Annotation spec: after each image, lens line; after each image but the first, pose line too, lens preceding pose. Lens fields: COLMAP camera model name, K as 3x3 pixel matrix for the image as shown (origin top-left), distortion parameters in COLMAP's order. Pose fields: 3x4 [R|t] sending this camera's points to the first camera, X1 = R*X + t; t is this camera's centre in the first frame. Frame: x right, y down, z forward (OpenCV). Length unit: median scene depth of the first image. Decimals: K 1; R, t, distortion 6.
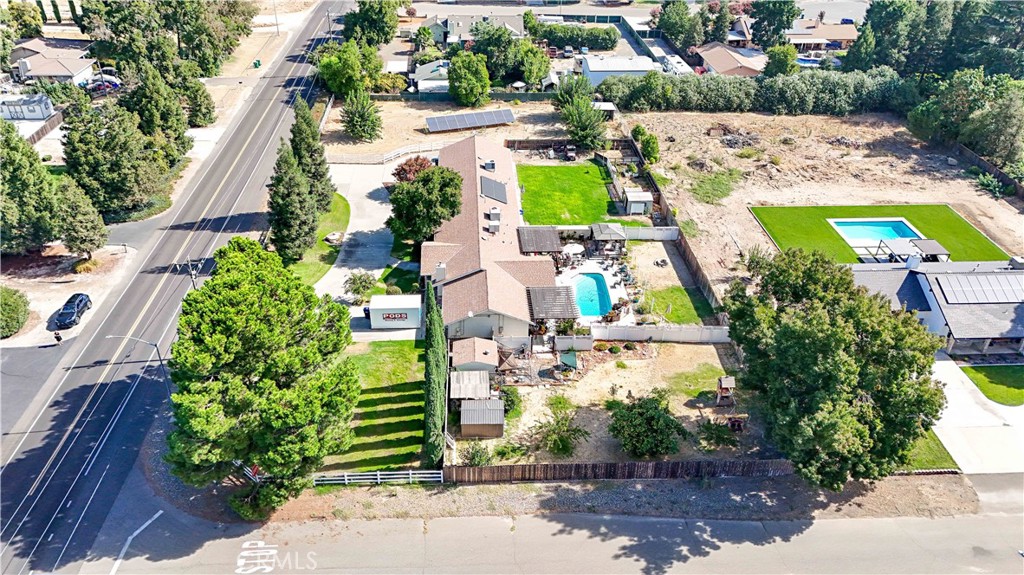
lens RADIAL K [[749.1, 0, 511.2], [0, 749.1, 291.6], [0, 0, 1]] dist [0.070854, -0.054461]
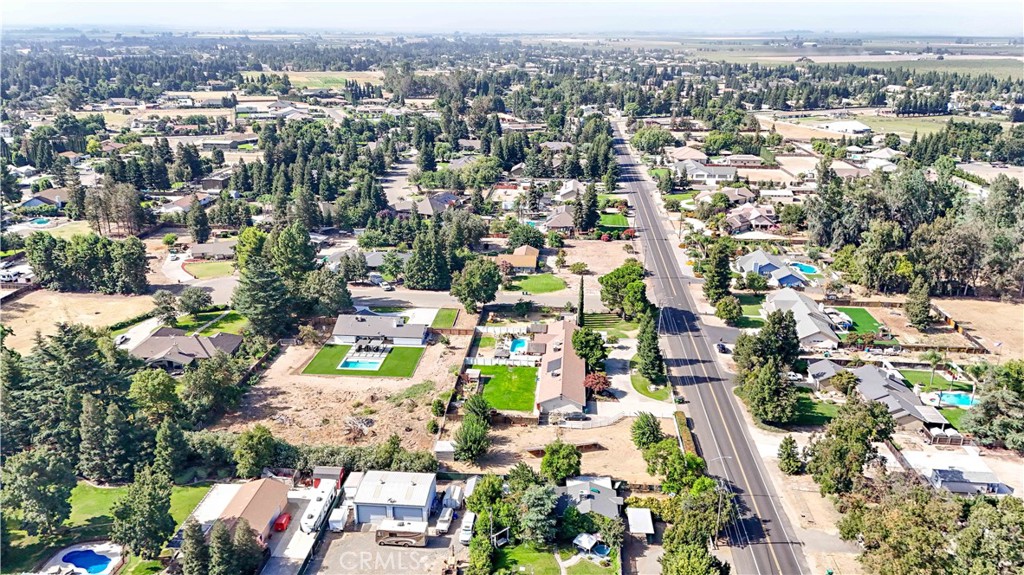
lens RADIAL K [[748.6, 0, 512.0], [0, 748.6, 287.5], [0, 0, 1]] dist [0.094763, -0.096161]
pose [[-0.989278, -0.068500, 0.128983, -0.126981], [0.058837, 0.621402, 0.781280, -1.492157], [-0.133668, 0.780492, -0.610709, 1.735078]]
